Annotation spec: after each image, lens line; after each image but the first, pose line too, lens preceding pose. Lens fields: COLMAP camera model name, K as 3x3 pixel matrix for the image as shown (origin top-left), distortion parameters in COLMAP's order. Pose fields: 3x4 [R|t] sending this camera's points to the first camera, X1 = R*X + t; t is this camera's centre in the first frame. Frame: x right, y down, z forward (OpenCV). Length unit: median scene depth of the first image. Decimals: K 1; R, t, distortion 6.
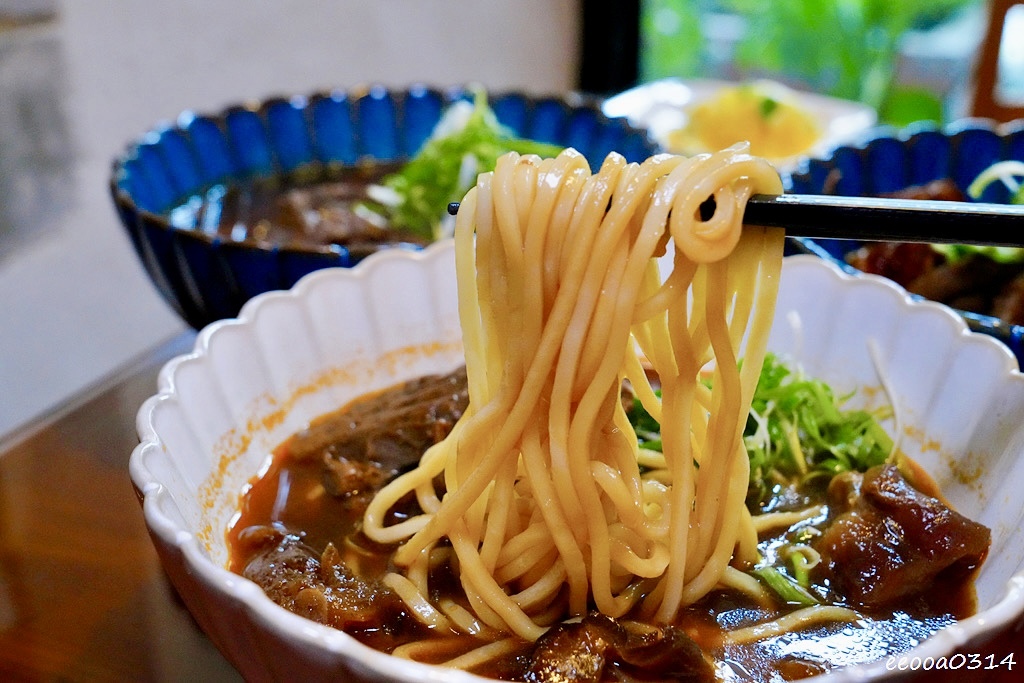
lens RADIAL K [[1264.7, 0, 512.0], [0, 1264.7, 341.5], [0, 0, 1]] dist [0.039985, 0.066426]
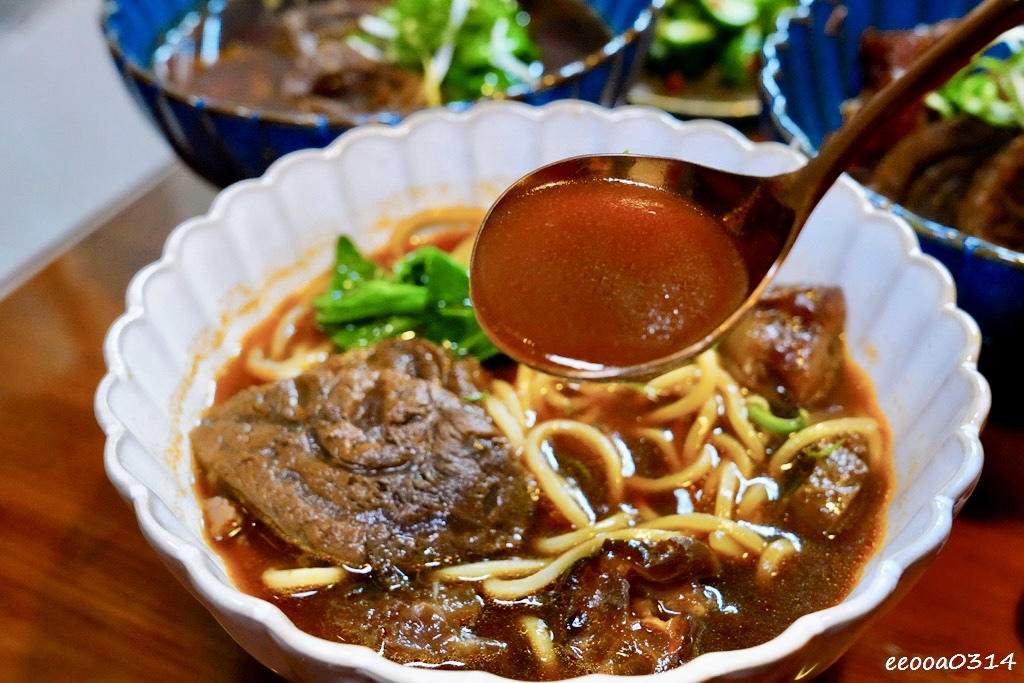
lens RADIAL K [[1264.7, 0, 512.0], [0, 1264.7, 341.5], [0, 0, 1]] dist [0.039985, 0.066426]
pose [[0.998388, 0.026952, -0.049951, 0.078531], [-0.013721, 0.968568, 0.248370, -0.163607], [0.055075, -0.247284, 0.967377, -0.017169]]
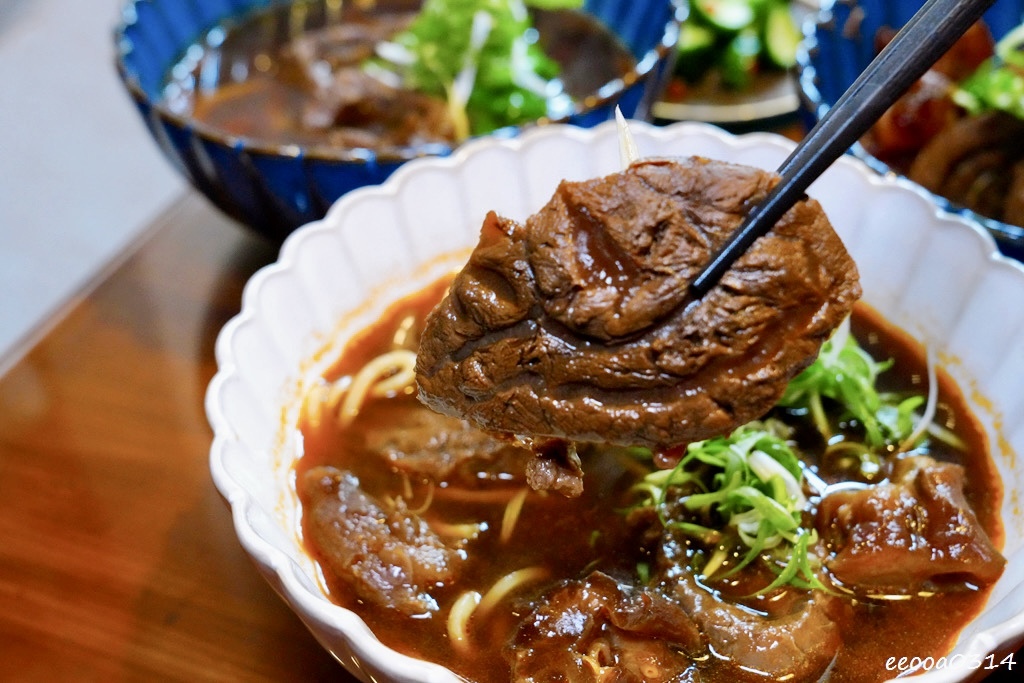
lens RADIAL K [[1264.7, 0, 512.0], [0, 1264.7, 341.5], [0, 0, 1]] dist [0.039985, 0.066426]
pose [[0.999130, -0.040107, 0.011387, -0.040527], [0.035938, 0.966945, 0.252438, -0.188169], [-0.021135, -0.251809, 0.967546, -0.003526]]
